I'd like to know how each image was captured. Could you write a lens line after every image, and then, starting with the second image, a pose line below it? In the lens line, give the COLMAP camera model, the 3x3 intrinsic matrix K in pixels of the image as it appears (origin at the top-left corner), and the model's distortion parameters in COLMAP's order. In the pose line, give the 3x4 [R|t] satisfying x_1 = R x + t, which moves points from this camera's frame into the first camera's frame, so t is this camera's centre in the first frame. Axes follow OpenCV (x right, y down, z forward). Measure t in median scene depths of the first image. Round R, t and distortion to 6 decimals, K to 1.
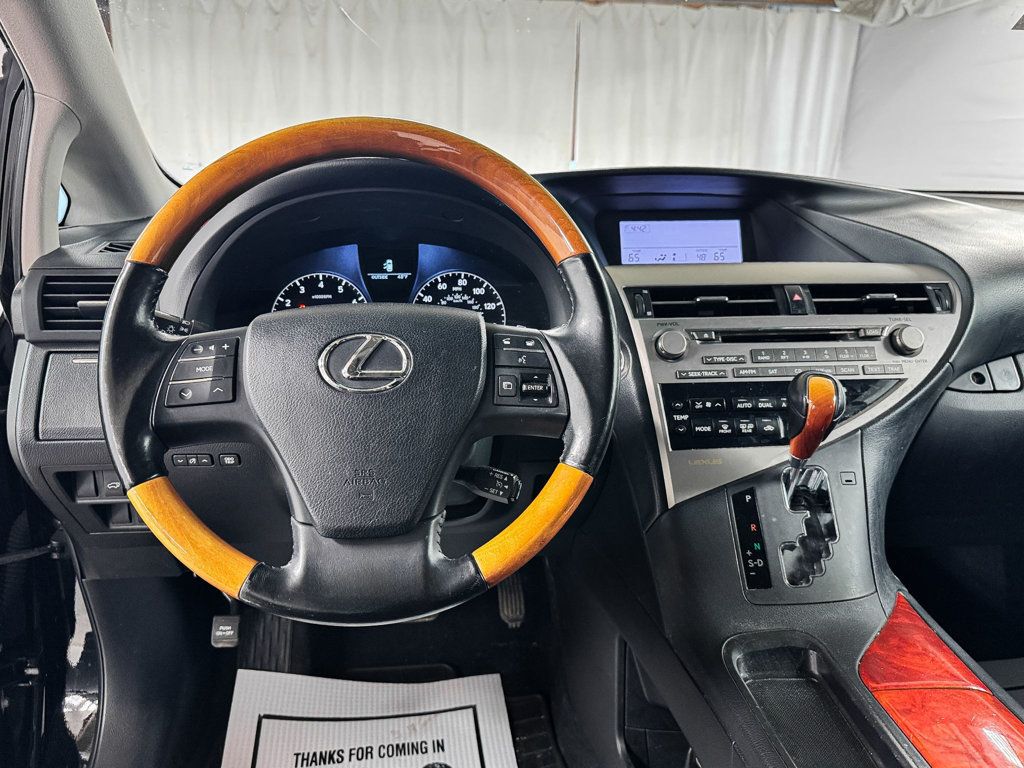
lens RADIAL K [[724.5, 0, 509.0], [0, 724.5, 397.8], [0, 0, 1]] dist [0.008103, -0.004908]
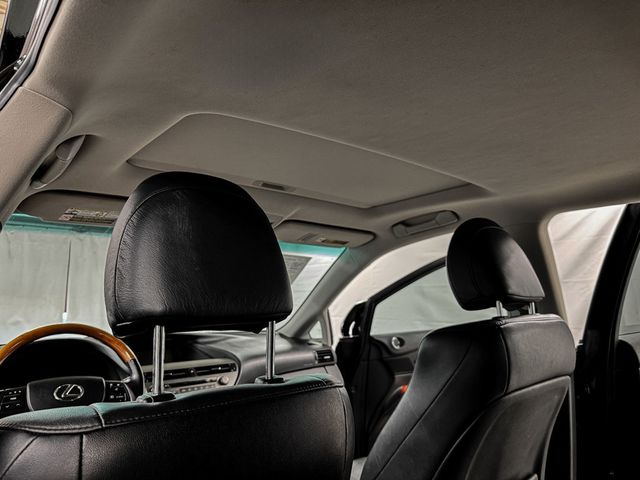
lens RADIAL K [[452.8, 0, 318.1], [0, 452.8, 248.6], [0, 0, 1]] dist [0.008103, -0.004908]
pose [[0.815465, 0.073332, 0.574142, -0.333046], [0.183085, 0.908330, -0.376054, 0.225851], [-0.549087, 0.411776, 0.727286, -0.980688]]
